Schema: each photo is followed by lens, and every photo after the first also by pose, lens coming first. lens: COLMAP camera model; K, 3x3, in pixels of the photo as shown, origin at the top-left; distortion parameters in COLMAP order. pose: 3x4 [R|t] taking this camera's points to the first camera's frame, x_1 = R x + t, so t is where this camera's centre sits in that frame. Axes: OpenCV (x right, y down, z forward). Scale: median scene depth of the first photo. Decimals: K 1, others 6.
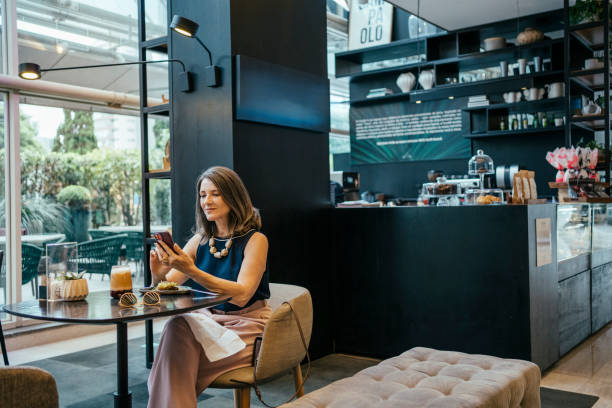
lens RADIAL K [[618.1, 0, 306.0], [0, 618.1, 204.0], [0, 0, 1]] dist [-0.018707, 0.118182]
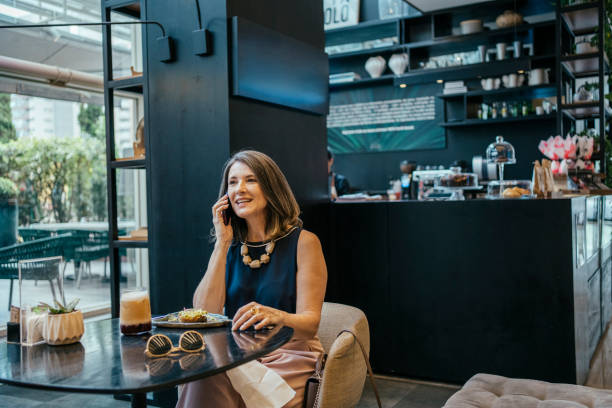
lens RADIAL K [[618.3, 0, 308.4], [0, 618.3, 200.7], [0, 0, 1]] dist [-0.019059, 0.132693]
pose [[0.992589, -0.005744, 0.121384, -0.060211], [0.004934, 0.999964, 0.006971, -0.001562], [-0.121420, -0.006320, 0.992581, 0.092292]]
